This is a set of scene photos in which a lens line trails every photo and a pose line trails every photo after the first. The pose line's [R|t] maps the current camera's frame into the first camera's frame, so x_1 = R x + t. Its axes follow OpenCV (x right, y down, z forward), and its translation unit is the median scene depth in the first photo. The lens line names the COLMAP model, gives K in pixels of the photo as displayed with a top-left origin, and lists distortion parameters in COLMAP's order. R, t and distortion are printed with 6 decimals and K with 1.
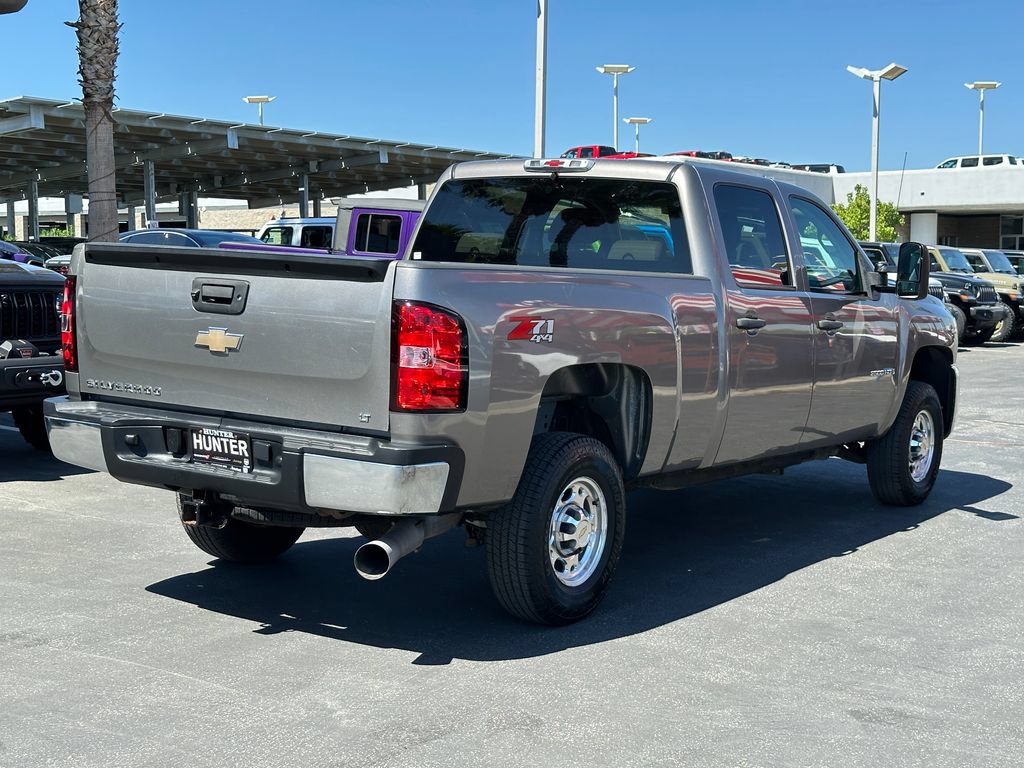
lens RADIAL K [[1530.6, 0, 512.3], [0, 1530.6, 405.6], [0, 0, 1]] dist [0.036008, 0.057137]
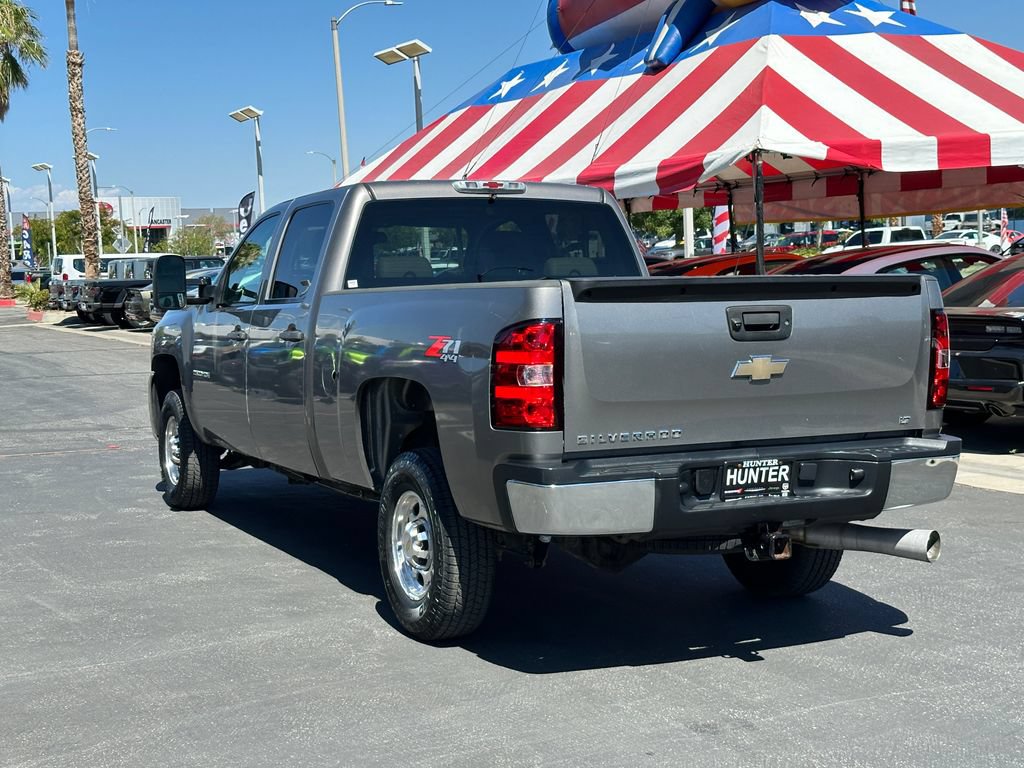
lens RADIAL K [[1507.4, 0, 512.0], [0, 1507.4, 384.0], [0, 0, 1]] dist [0.040914, 0.038416]
pose [[0.512061, -0.105306, 0.852469, -1.087203], [0.121890, 0.991321, 0.049242, -0.098666], [-0.850256, 0.078693, 0.520453, 0.628902]]
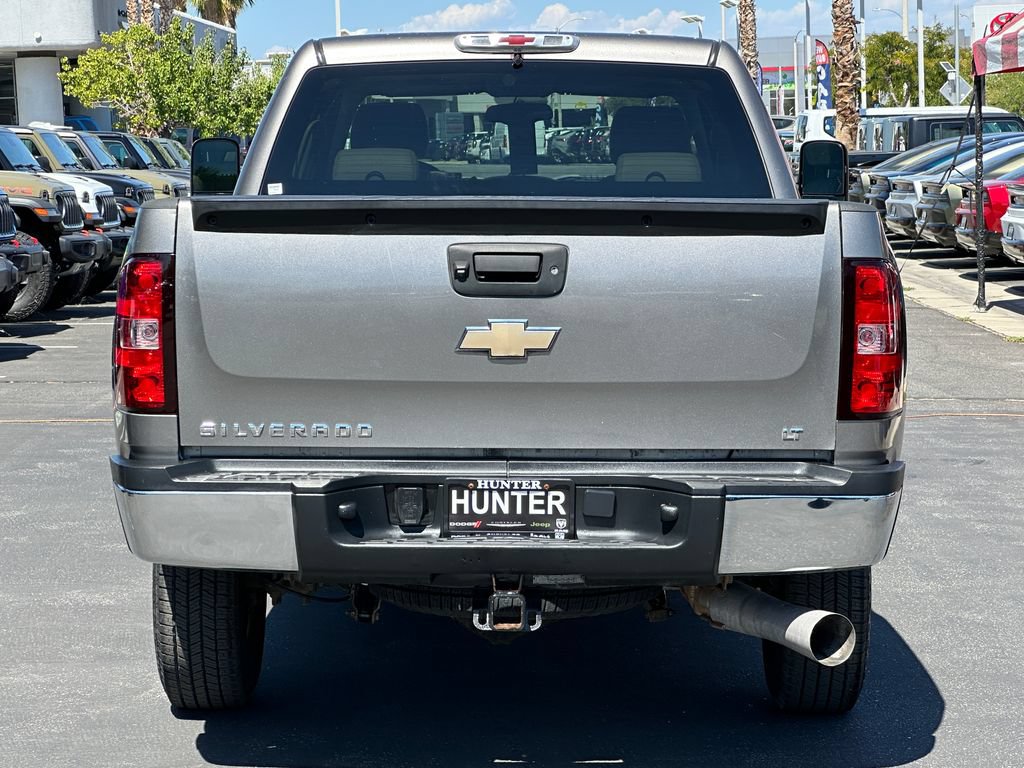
lens RADIAL K [[2596.0, 0, 512.0], [0, 2596.0, 384.0], [0, 0, 1]] dist [-0.007531, 0.435296]
pose [[0.838564, -0.085477, 0.538056, -0.768480], [0.086839, 0.995960, 0.022882, -0.048226], [-0.537838, 0.027536, 0.842598, 0.086392]]
